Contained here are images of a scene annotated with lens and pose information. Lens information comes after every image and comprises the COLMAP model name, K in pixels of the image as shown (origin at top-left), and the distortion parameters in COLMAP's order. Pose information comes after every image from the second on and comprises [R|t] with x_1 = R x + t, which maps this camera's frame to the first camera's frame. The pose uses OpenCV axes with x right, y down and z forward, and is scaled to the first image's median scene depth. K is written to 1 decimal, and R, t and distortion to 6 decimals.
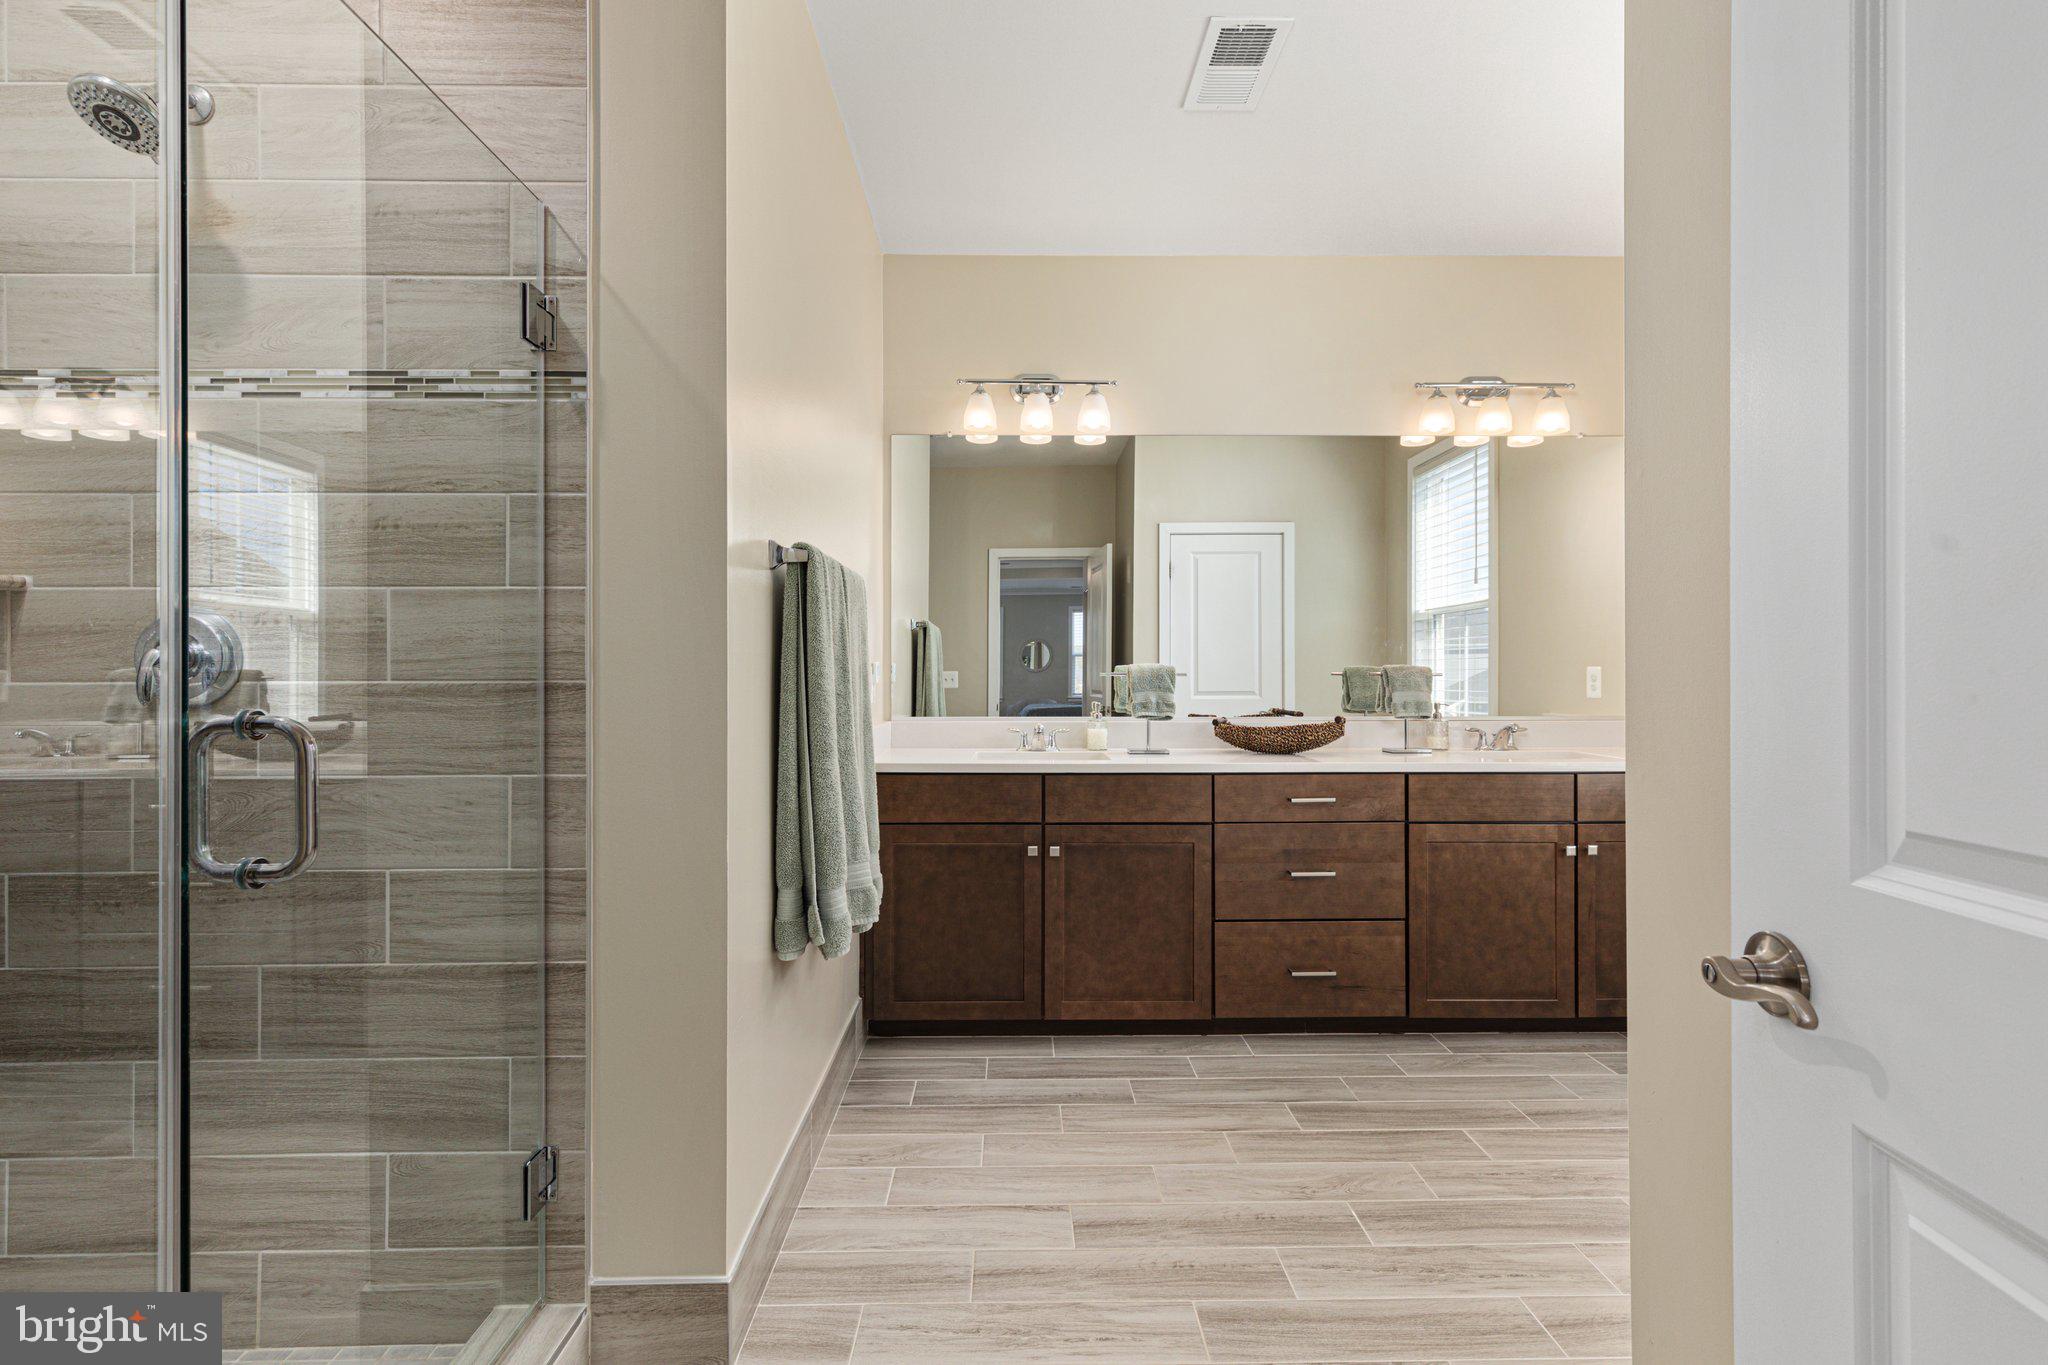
lens RADIAL K [[919.4, 0, 1024.0], [0, 919.4, 682.5], [0, 0, 1]] dist [0.004085, 0.000111]
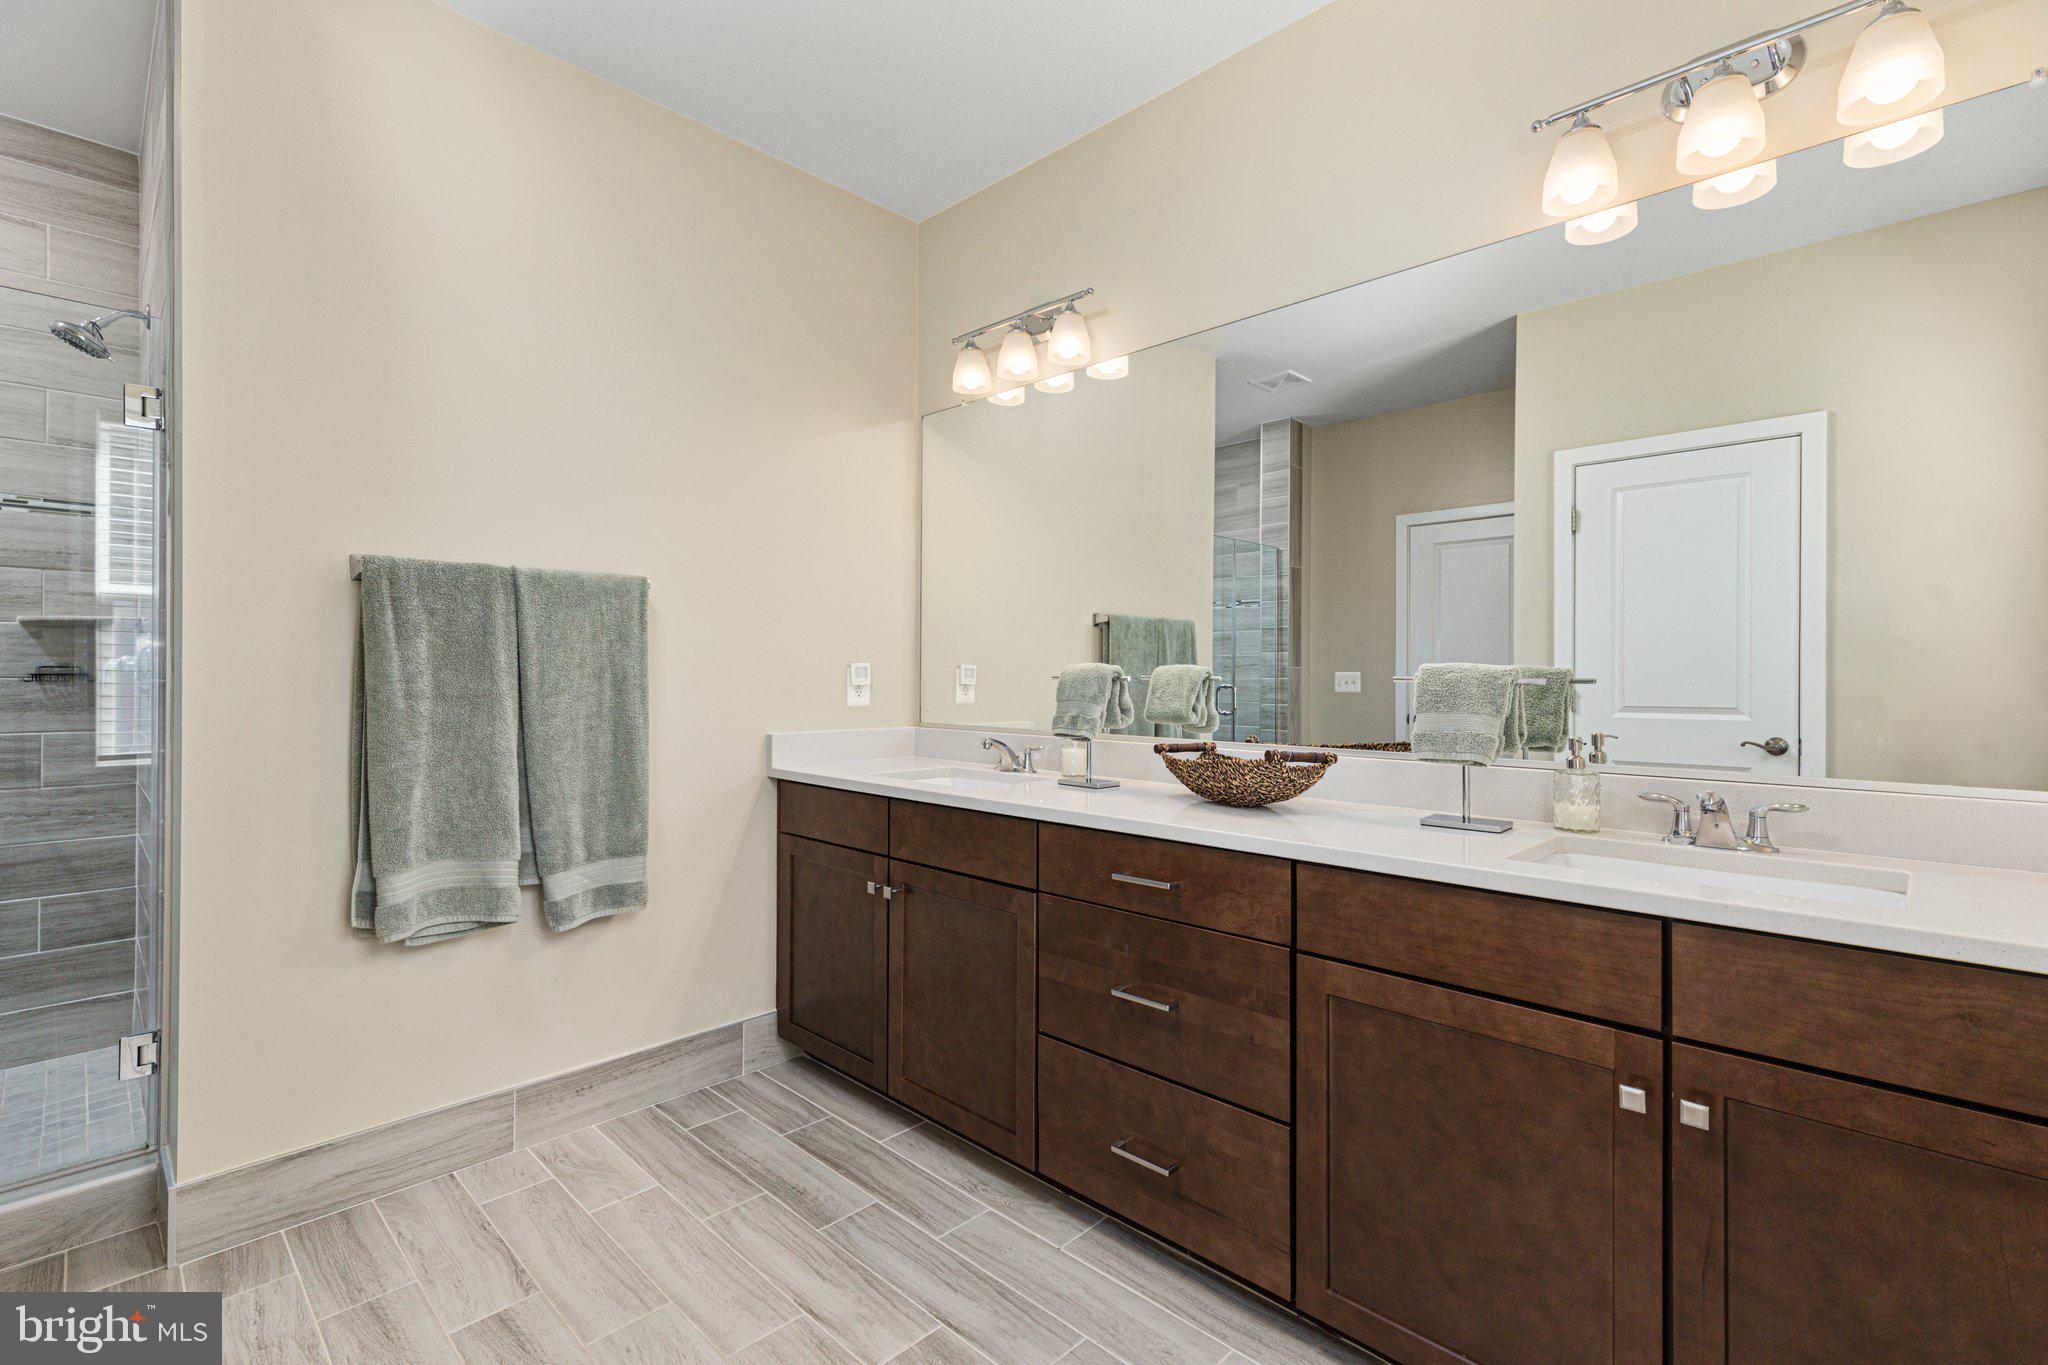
lens RADIAL K [[919.4, 0, 1024.0], [0, 919.4, 682.5], [0, 0, 1]] dist [0.004085, 0.000111]
pose [[0.707213, 0.007858, -0.706957, 0.690134], [-0.008457, 0.999961, 0.002655, -0.007366], [0.706950, 0.004101, 0.707252, 0.498439]]
